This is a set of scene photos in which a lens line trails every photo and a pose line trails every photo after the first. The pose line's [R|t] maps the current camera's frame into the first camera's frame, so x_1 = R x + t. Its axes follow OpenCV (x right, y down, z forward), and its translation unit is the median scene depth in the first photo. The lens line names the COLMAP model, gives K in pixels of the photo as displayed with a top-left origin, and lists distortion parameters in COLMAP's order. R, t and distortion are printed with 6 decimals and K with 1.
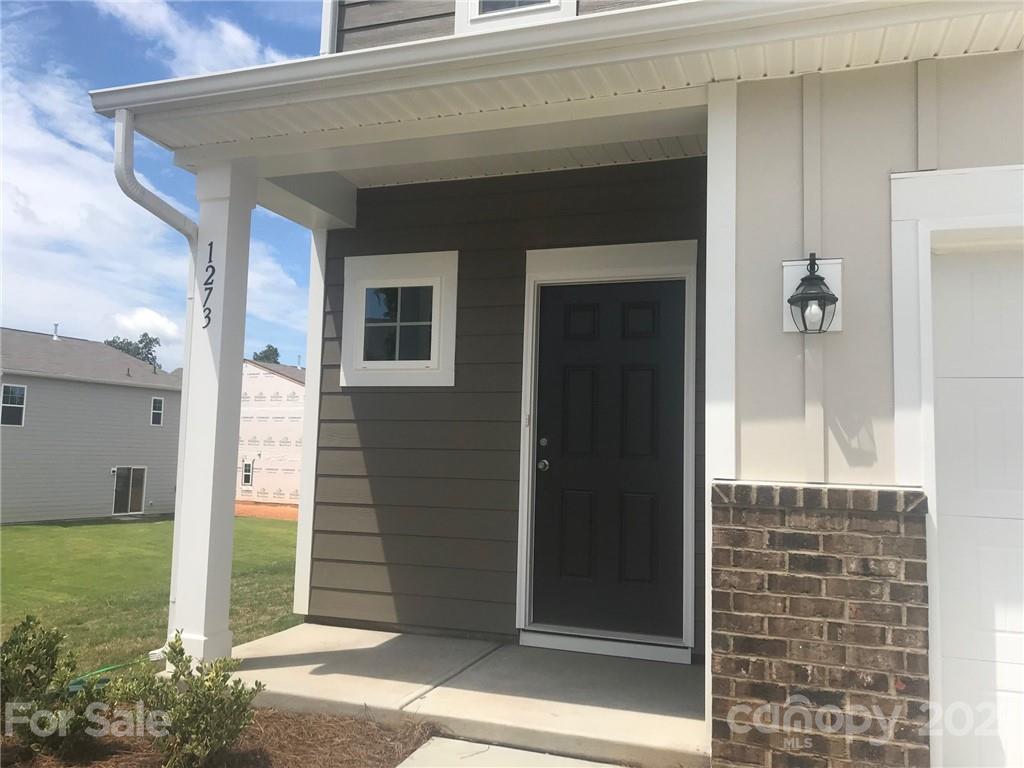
lens RADIAL K [[840.3, 0, 513.0], [0, 840.3, 383.0], [0, 0, 1]] dist [0.043213, -0.027042]
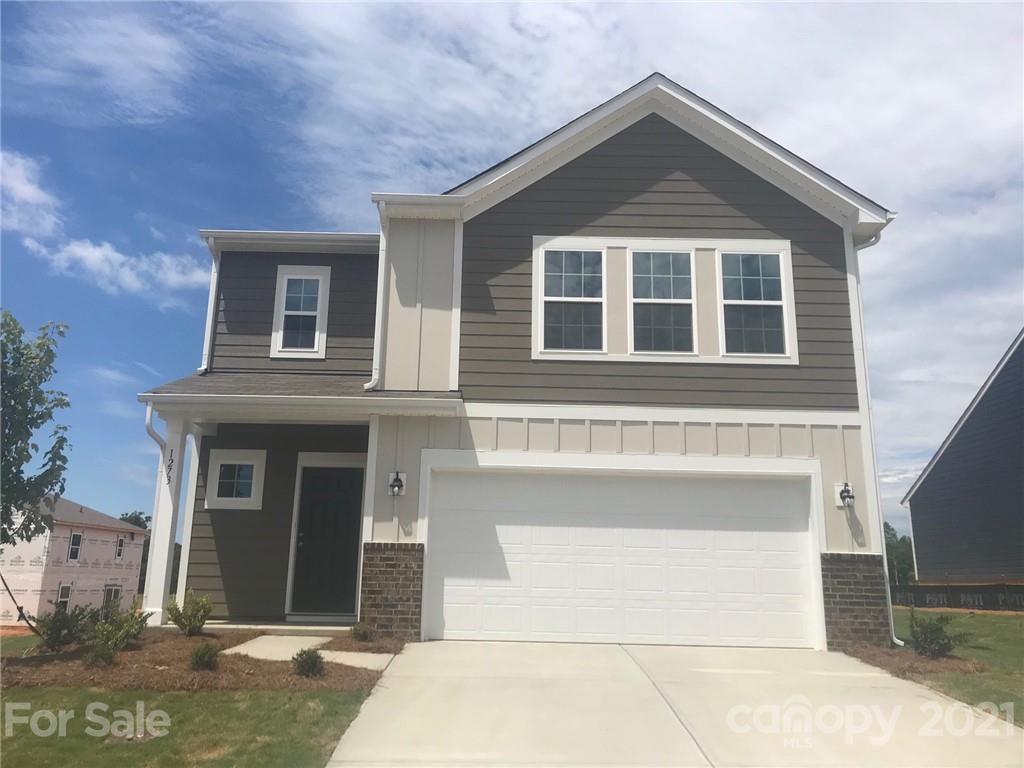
lens RADIAL K [[840.3, 0, 514.1], [0, 840.3, 384.6], [0, 0, 1]] dist [0.043213, -0.027042]
pose [[0.941810, 0.069855, 0.328808, -0.321503], [-0.020917, 0.988452, -0.150082, -0.003401], [-0.335495, 0.134471, 0.932395, -2.260871]]
